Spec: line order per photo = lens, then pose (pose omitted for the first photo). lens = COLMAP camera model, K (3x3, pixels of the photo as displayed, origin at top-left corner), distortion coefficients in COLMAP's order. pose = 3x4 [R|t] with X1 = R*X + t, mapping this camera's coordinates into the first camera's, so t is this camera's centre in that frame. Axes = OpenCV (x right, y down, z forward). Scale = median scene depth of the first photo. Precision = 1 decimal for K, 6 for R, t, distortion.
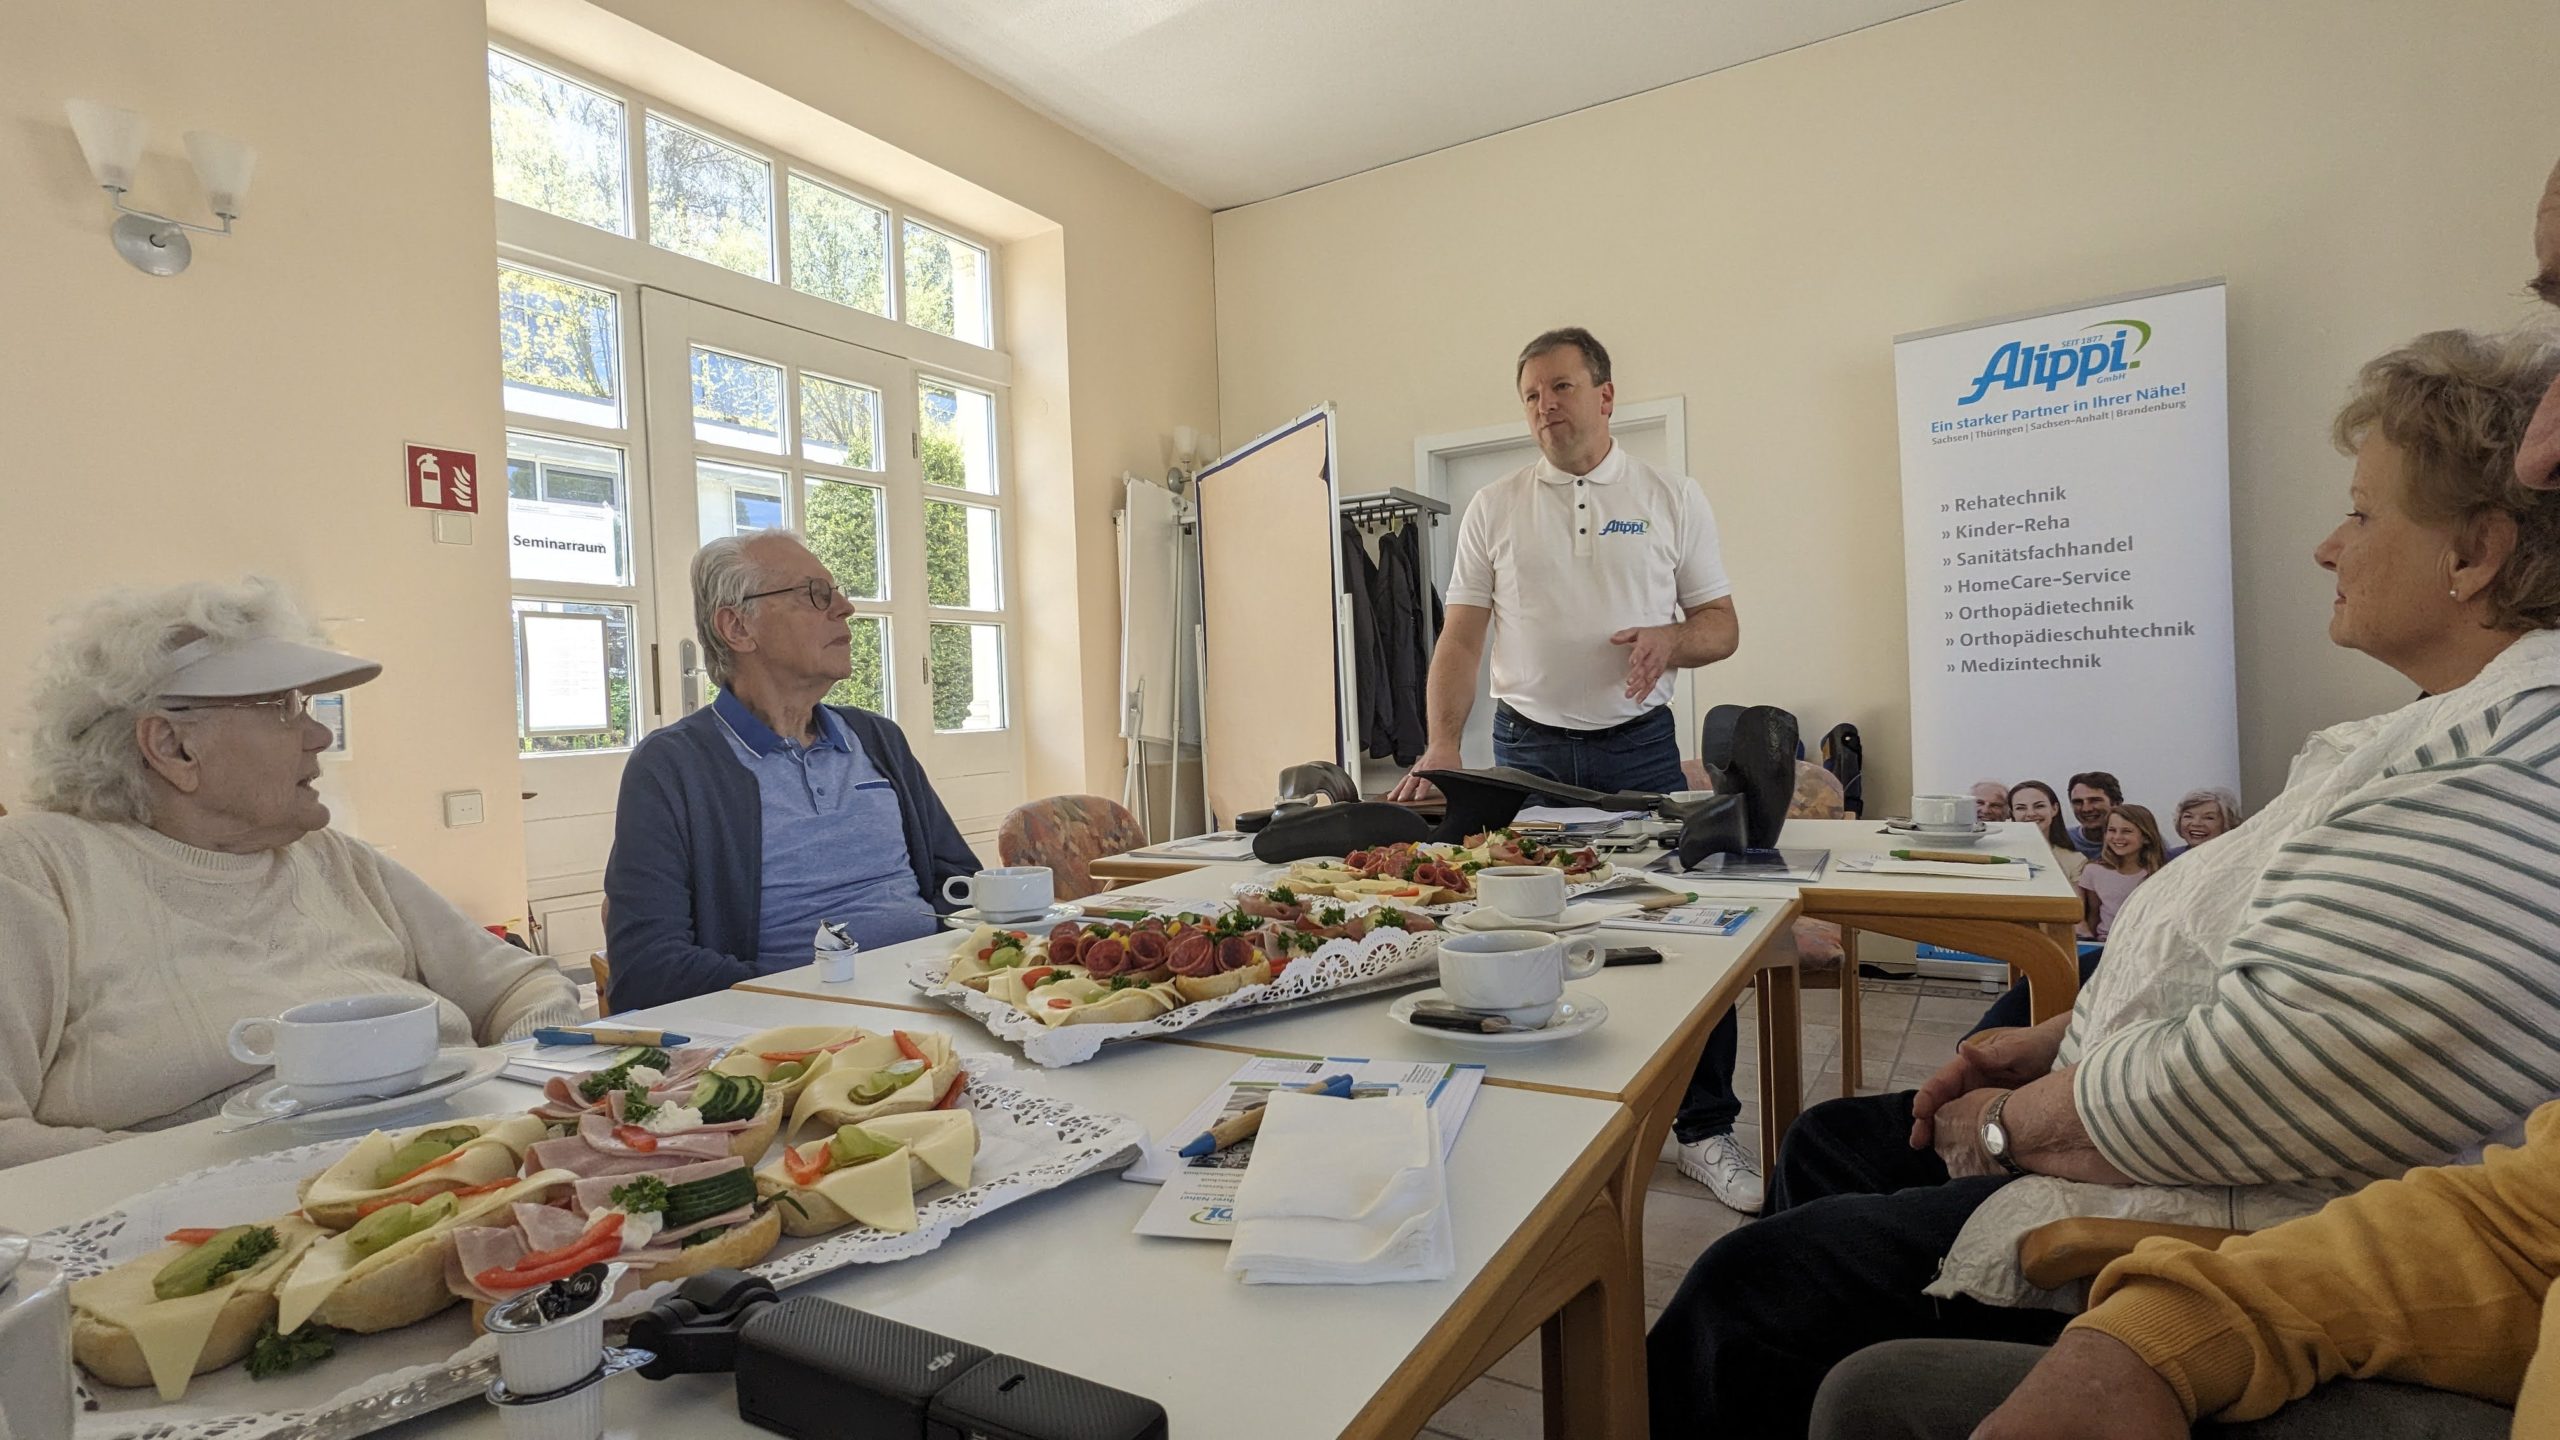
lens RADIAL K [[1222.9, 0, 1280.0], [0, 1222.9, 720.0], [0, 0, 1]] dist [-0.004580, 0.000037]
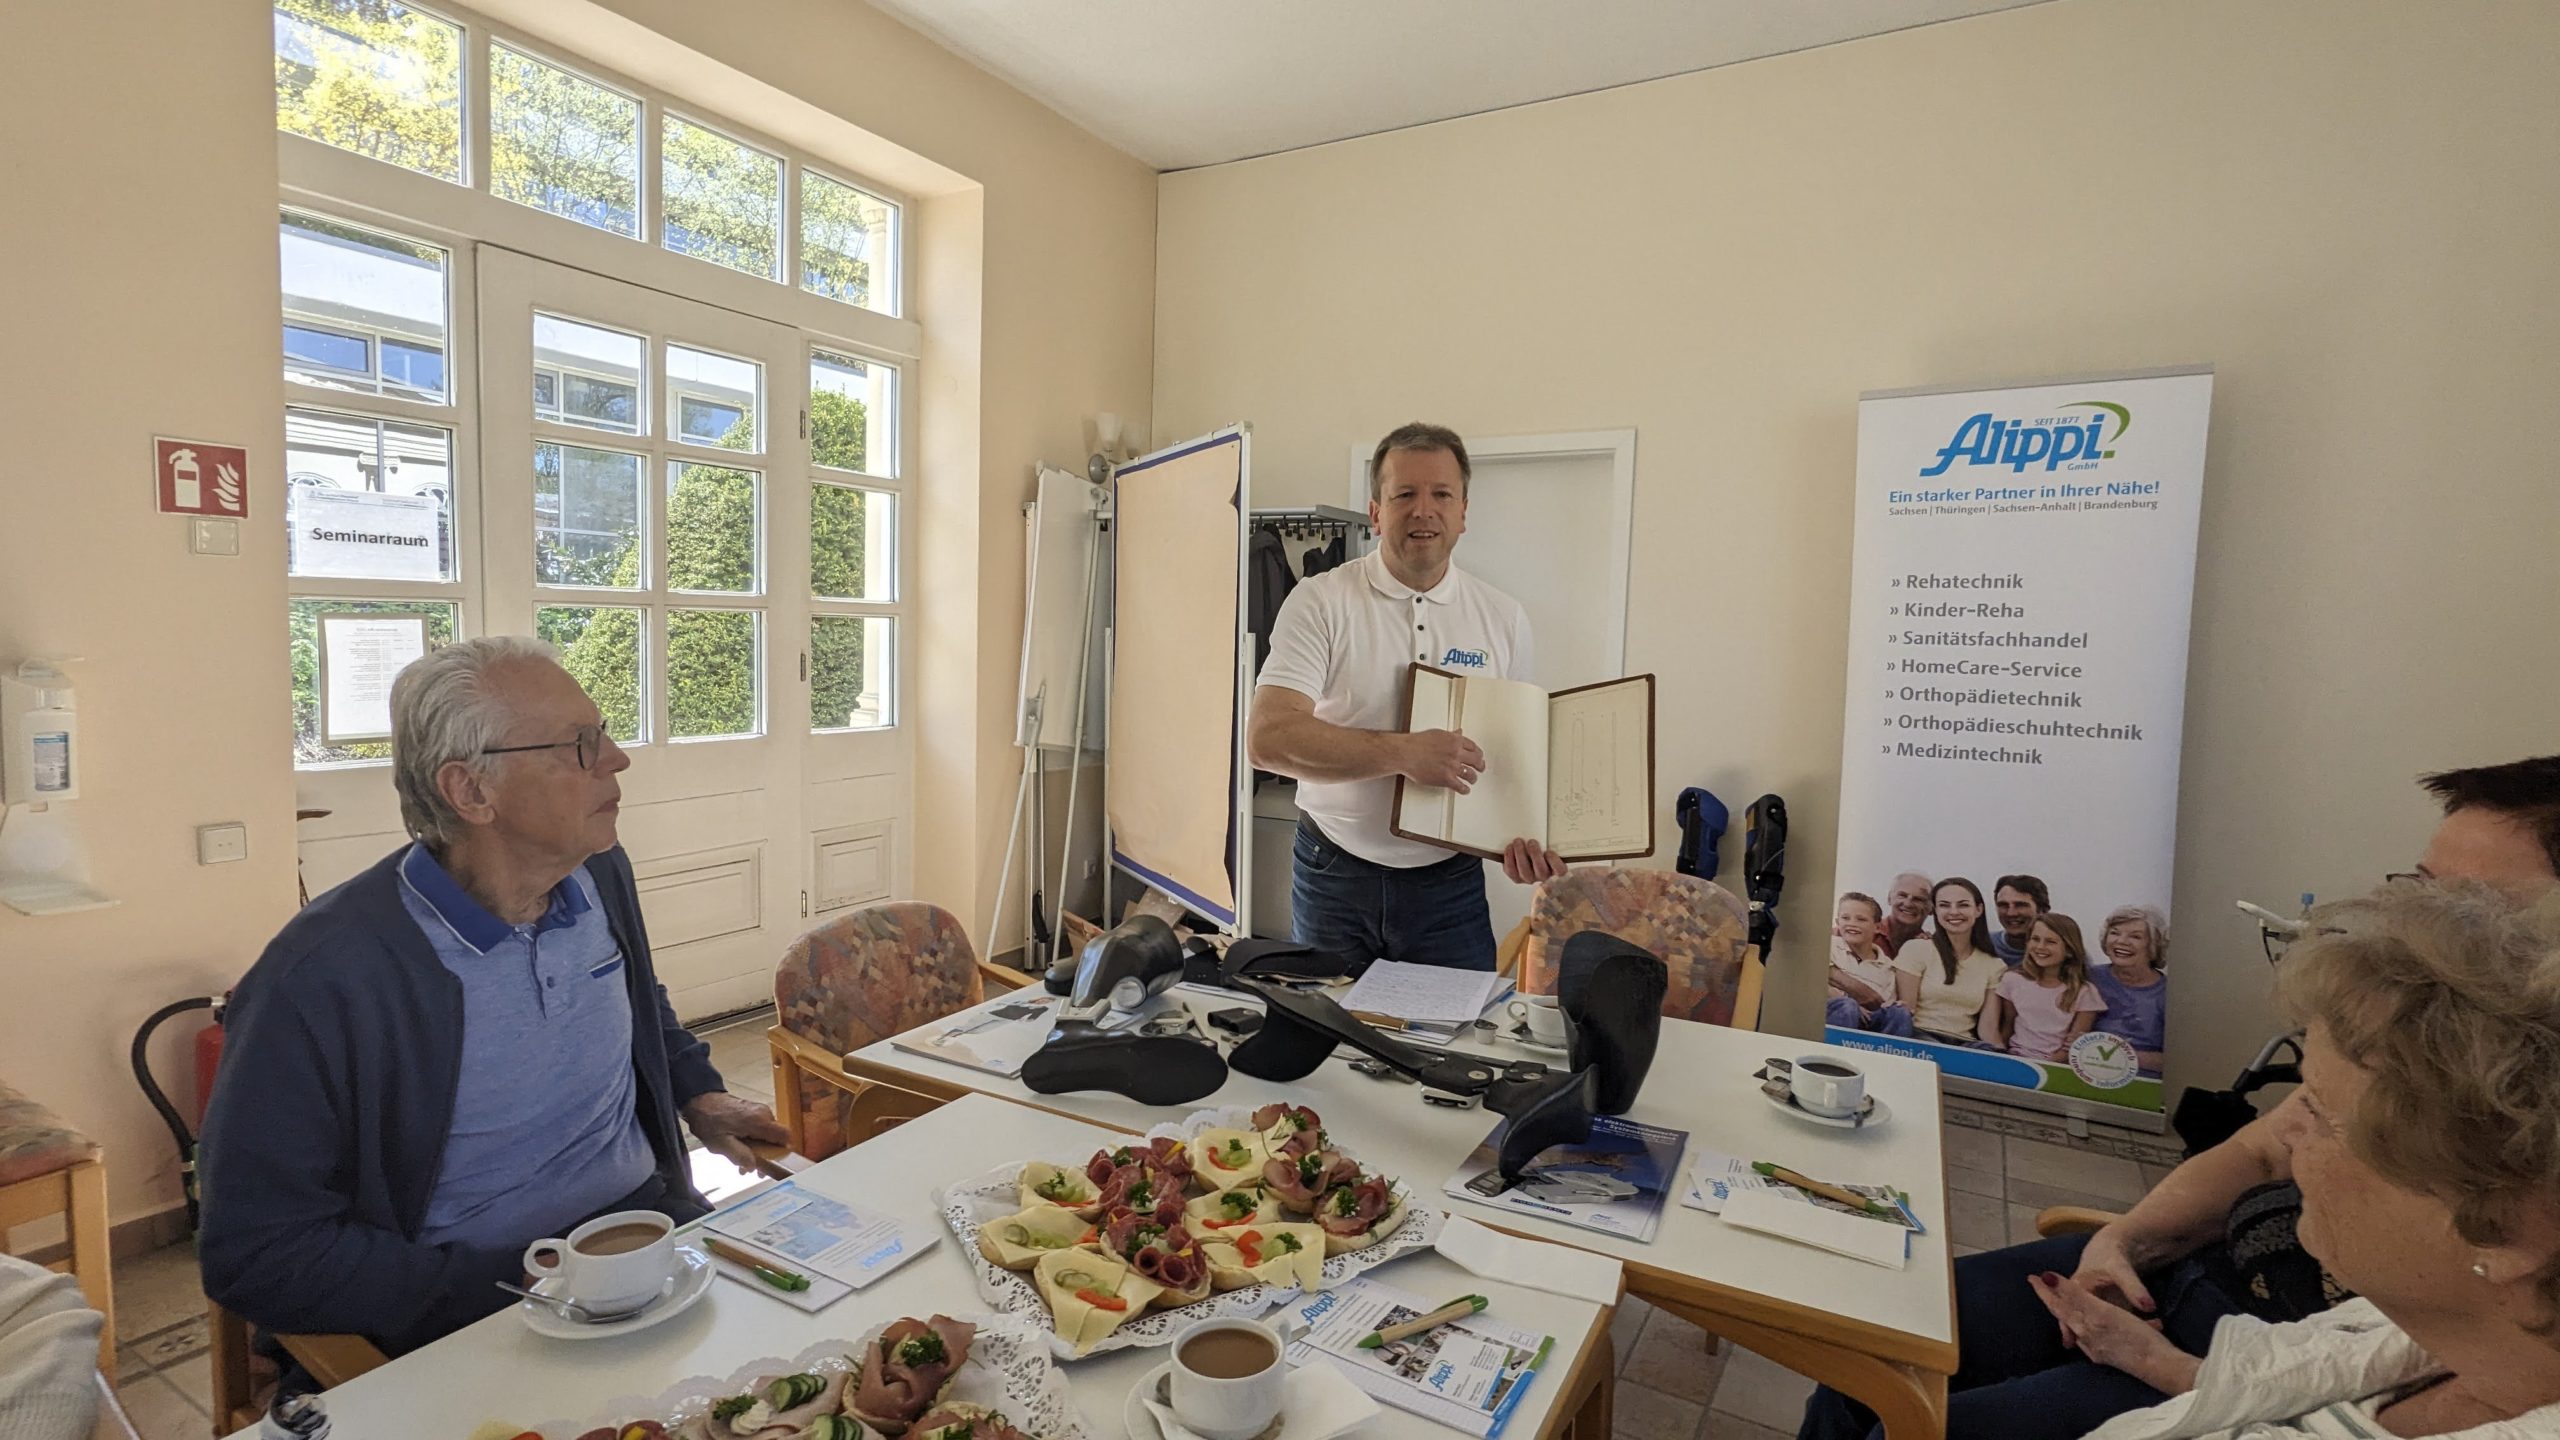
lens RADIAL K [[1222.0, 0, 1280.0], [0, 1222.0, 720.0], [0, 0, 1]] dist [-0.001545, -0.001160]
pose [[0.997687, 0.063118, 0.025245, 0.058413], [-0.064574, 0.996000, 0.061757, -0.097385], [-0.021246, -0.063245, 0.997772, 0.072088]]
